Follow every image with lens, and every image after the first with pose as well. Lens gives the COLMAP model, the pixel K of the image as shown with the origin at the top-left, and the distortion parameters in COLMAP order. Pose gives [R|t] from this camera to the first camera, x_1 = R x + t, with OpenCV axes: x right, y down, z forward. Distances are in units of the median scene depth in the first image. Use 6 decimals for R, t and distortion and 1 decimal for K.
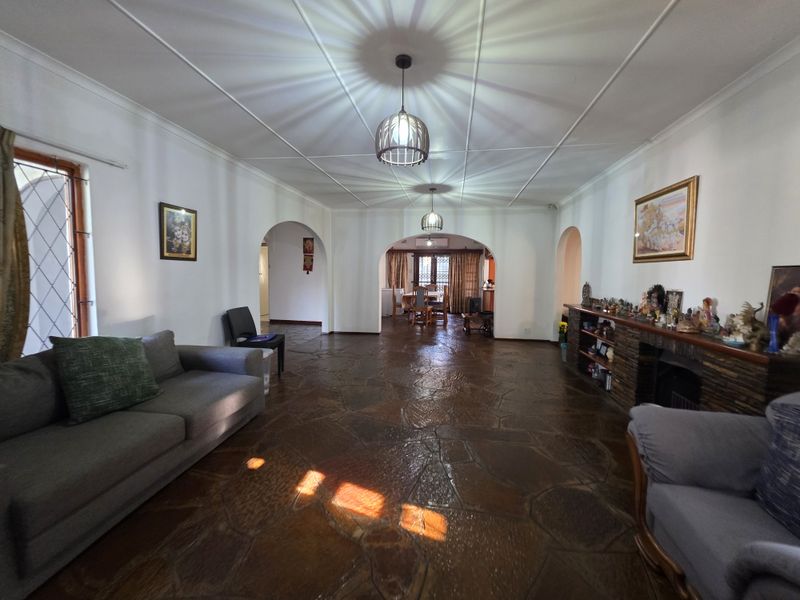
lens RADIAL K [[319.5, 0, 400.0], [0, 319.5, 300.0], [0, 0, 1]] dist [-0.001329, -0.000290]
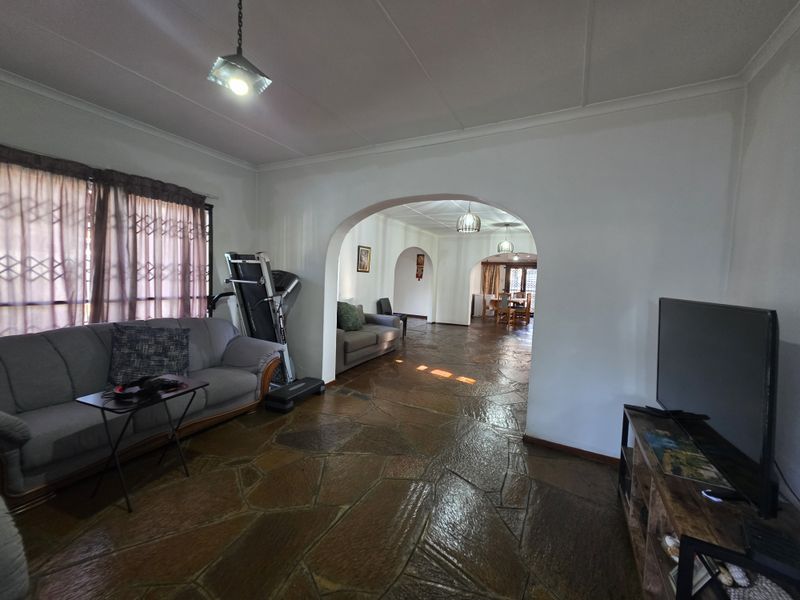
lens RADIAL K [[319.5, 0, 400.0], [0, 319.5, 300.0], [0, 0, 1]] dist [-0.001329, -0.000290]
pose [[0.947689, 0.044405, -0.316090, 0.099324], [-0.052018, 0.998523, -0.015685, 0.038211], [0.314927, 0.031307, 0.948600, -0.450144]]
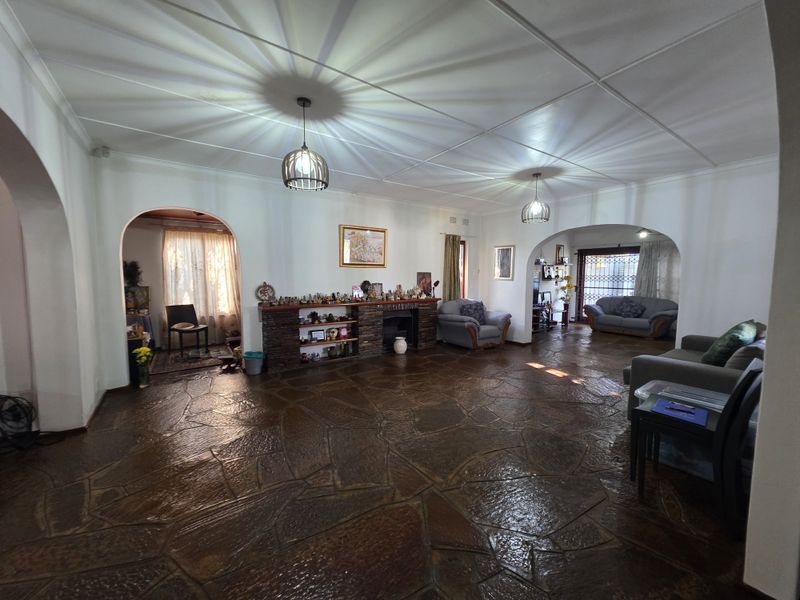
lens RADIAL K [[319.5, 0, 400.0], [0, 319.5, 300.0], [0, 0, 1]] dist [-0.001329, -0.000290]
pose [[-0.689933, -0.062824, 0.721142, -0.309842], [0.048343, 0.990004, 0.132498, -0.083890], [-0.722258, 0.126277, -0.679999, 1.052321]]
